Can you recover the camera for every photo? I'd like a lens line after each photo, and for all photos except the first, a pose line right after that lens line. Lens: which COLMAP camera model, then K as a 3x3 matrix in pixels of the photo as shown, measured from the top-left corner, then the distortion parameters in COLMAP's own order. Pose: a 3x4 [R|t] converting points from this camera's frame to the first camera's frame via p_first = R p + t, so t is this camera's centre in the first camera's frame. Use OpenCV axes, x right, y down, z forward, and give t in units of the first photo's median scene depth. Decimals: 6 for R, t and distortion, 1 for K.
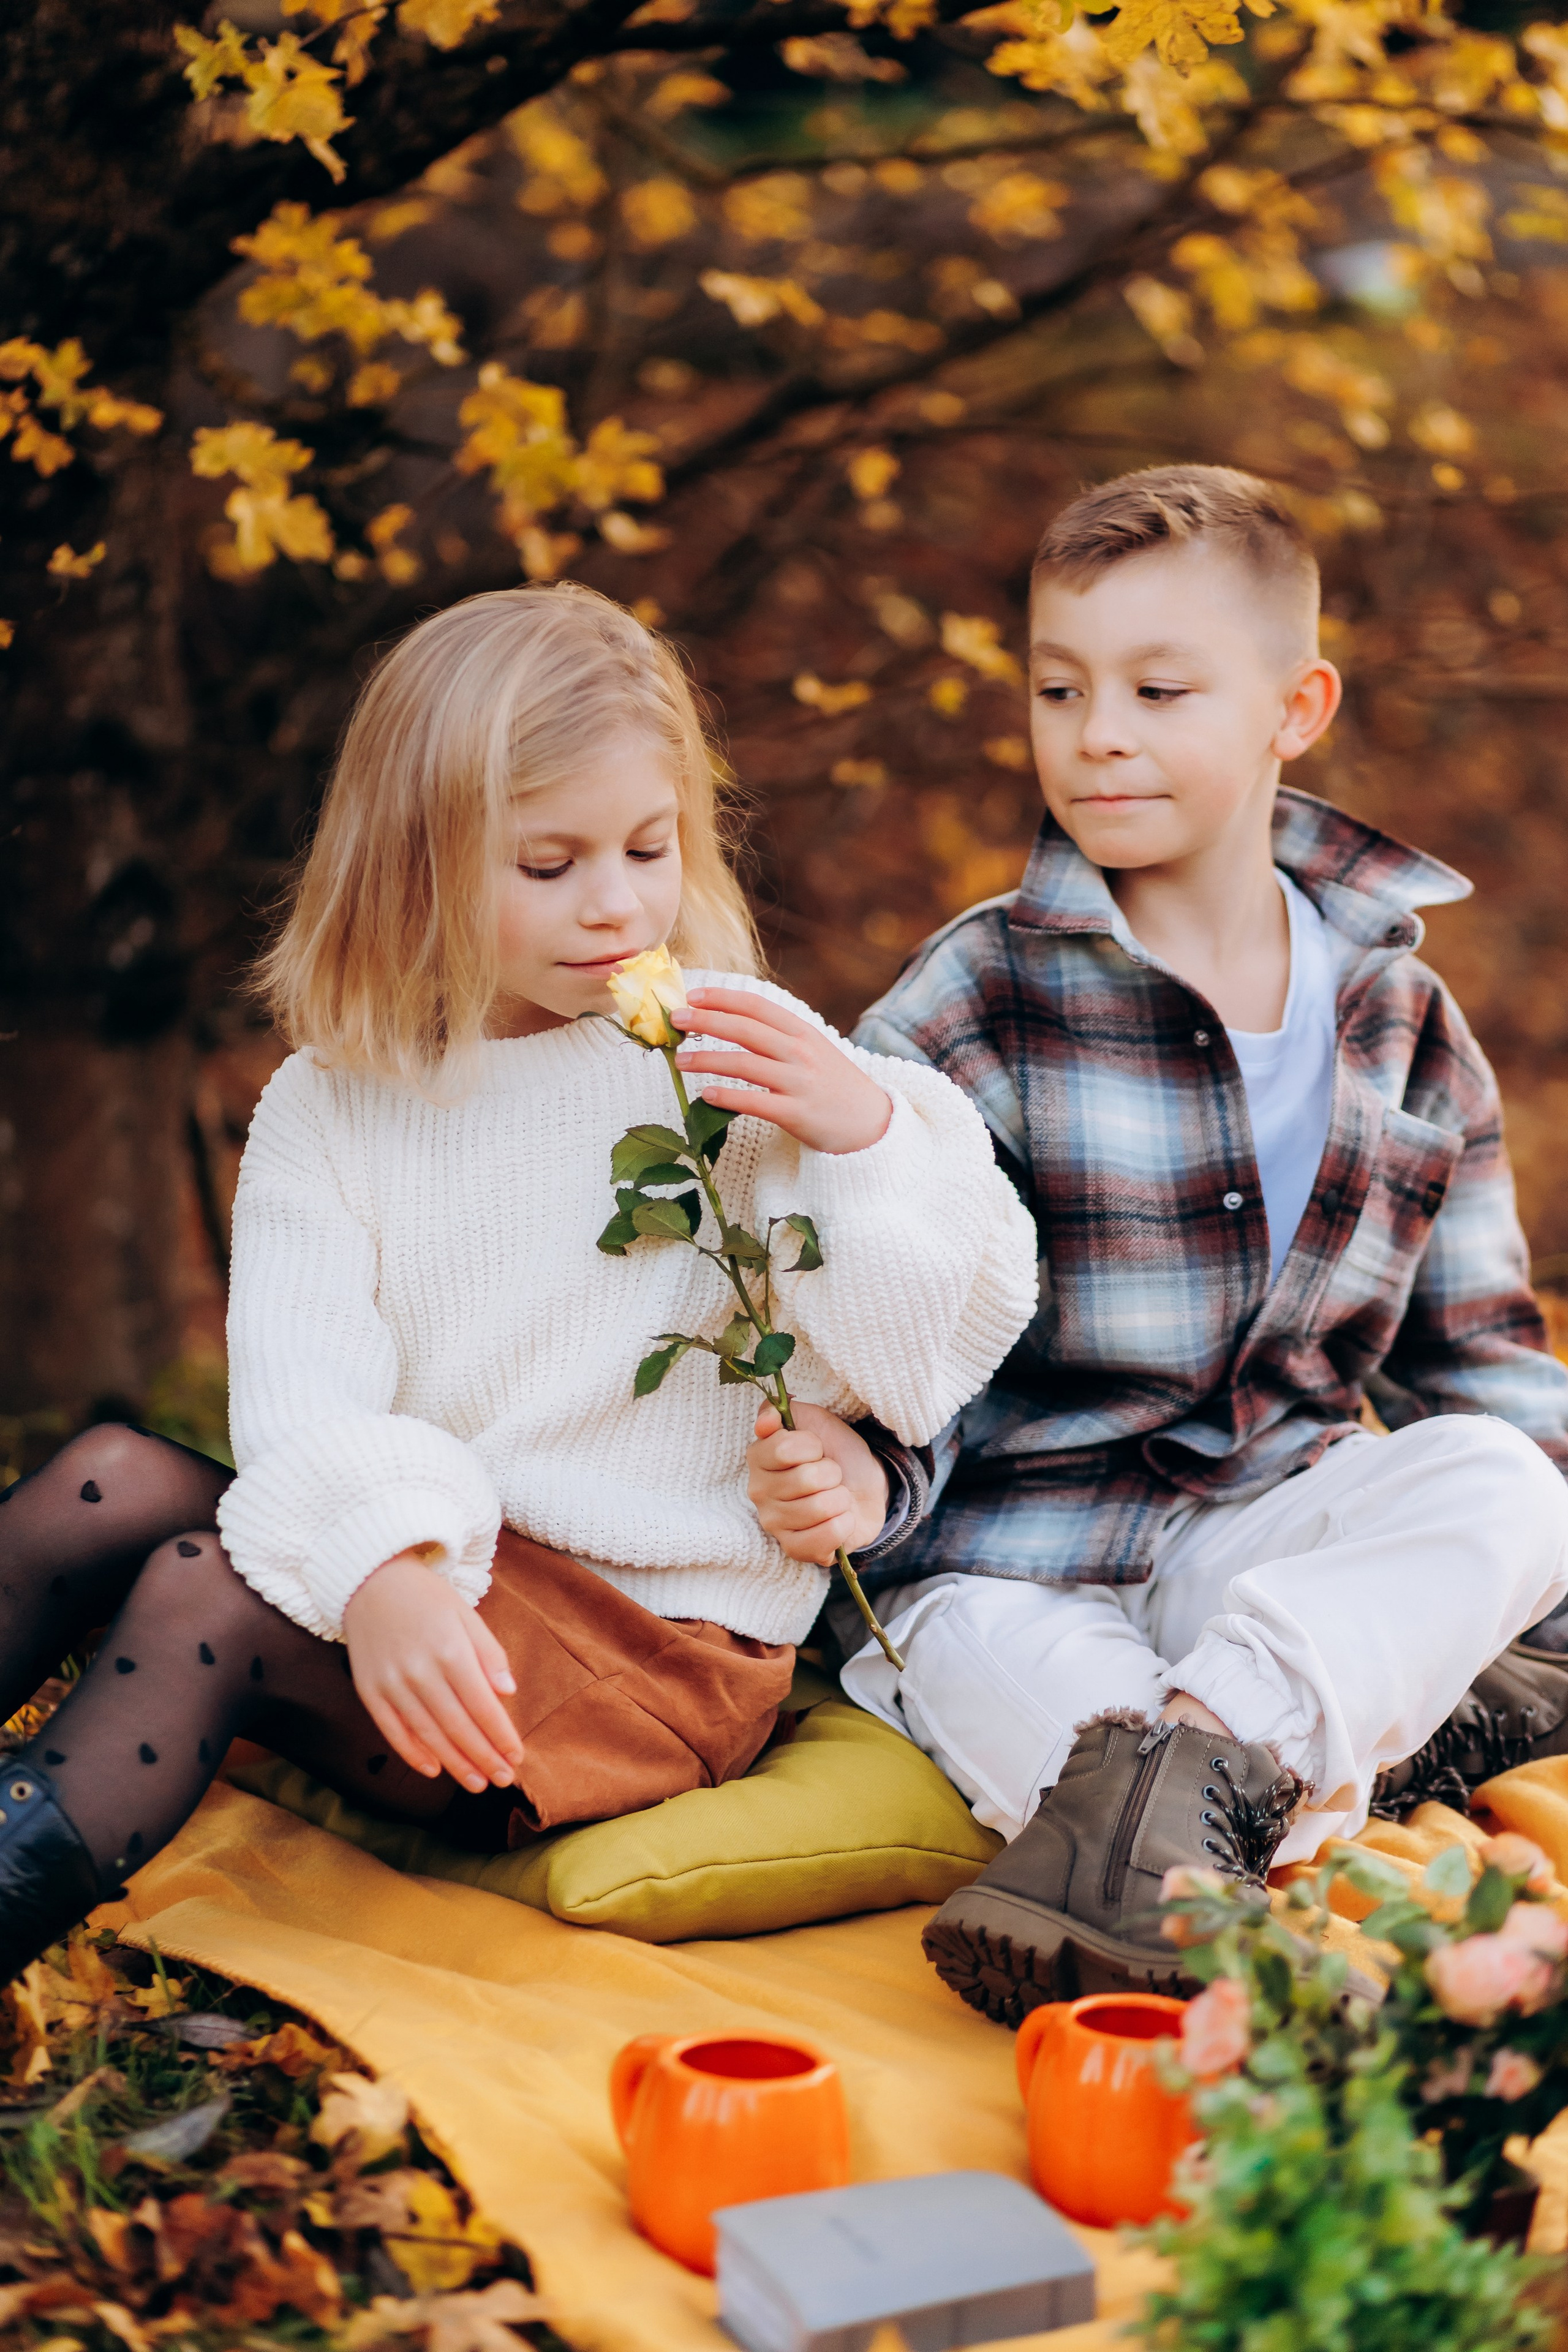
lens RADIAL K [[5765.4, 0, 770.9], [0, 5765.4, 1179.0], [0, 0, 1]] dist [0.011570, -0.398460]
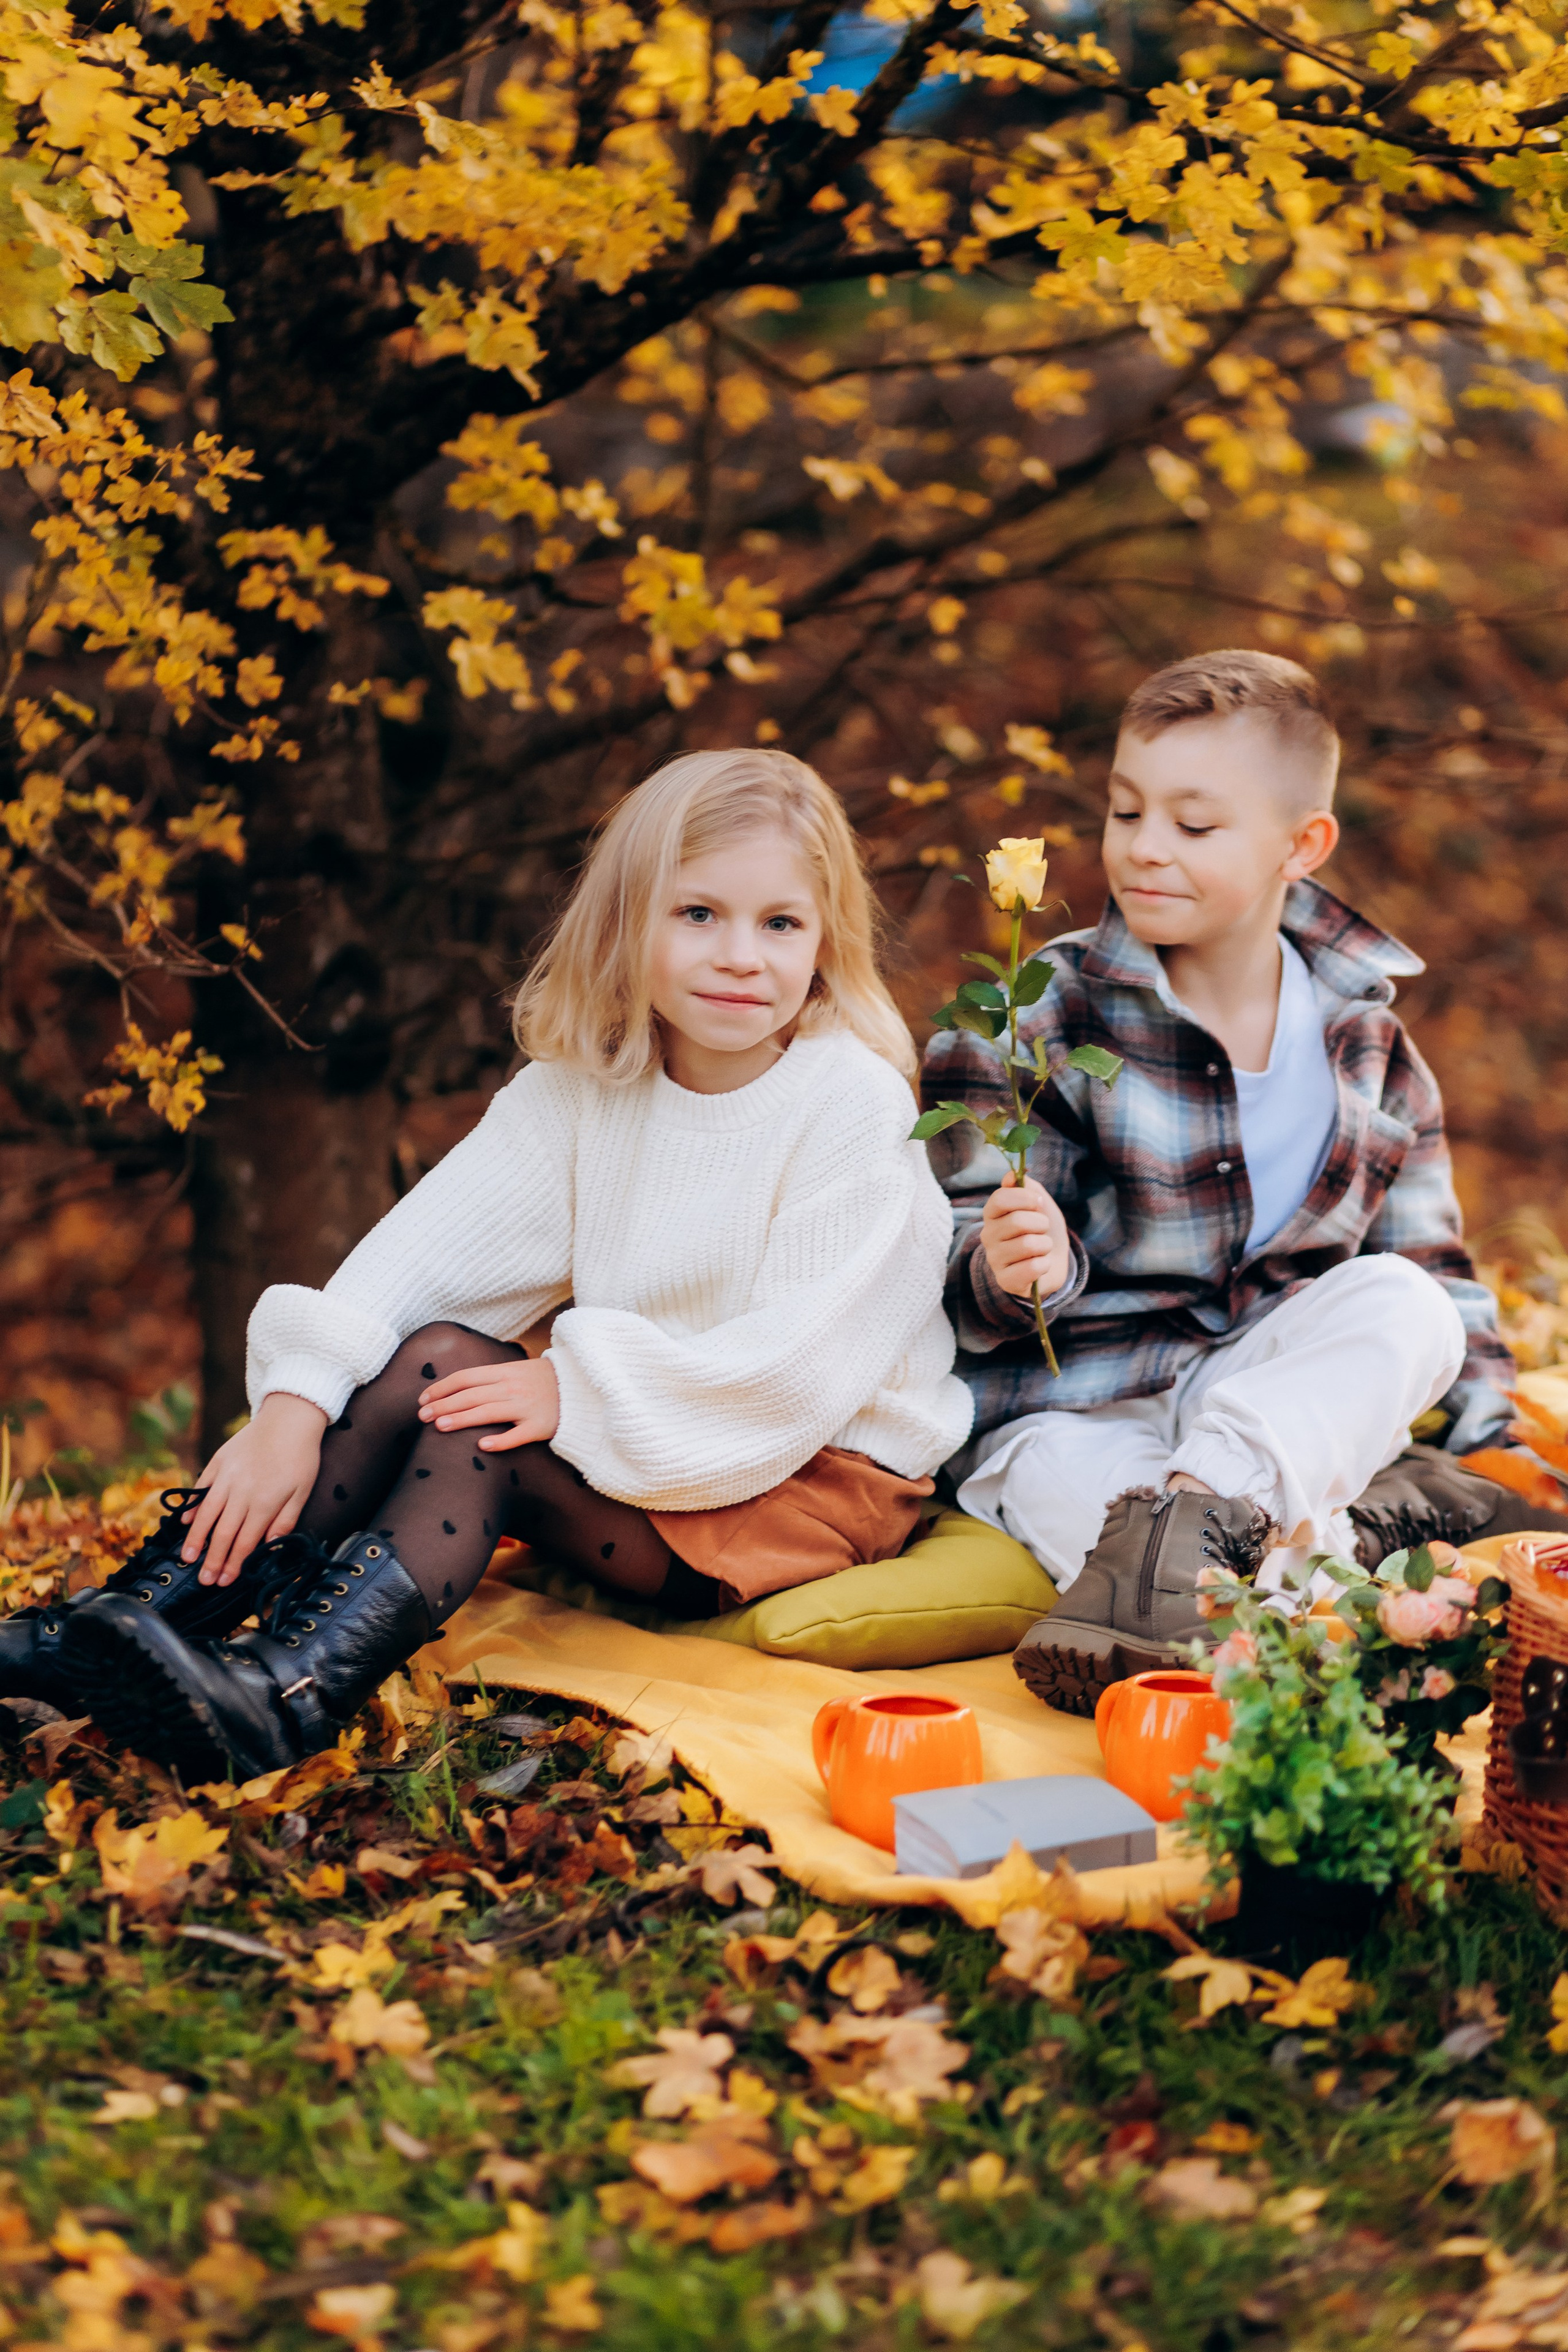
lens RADIAL K [[5765.4, 0, 770.9], [0, 5765.4, 1179.0], [0, 0, 1]] dist [0.011570, -0.398460]
pose [[0.999640, -0.025780, -0.007470, -0.015943], [0.025559, 0.999272, -0.028336, 0.039844], [0.008195, 0.028135, 0.999571, -0.286576]]
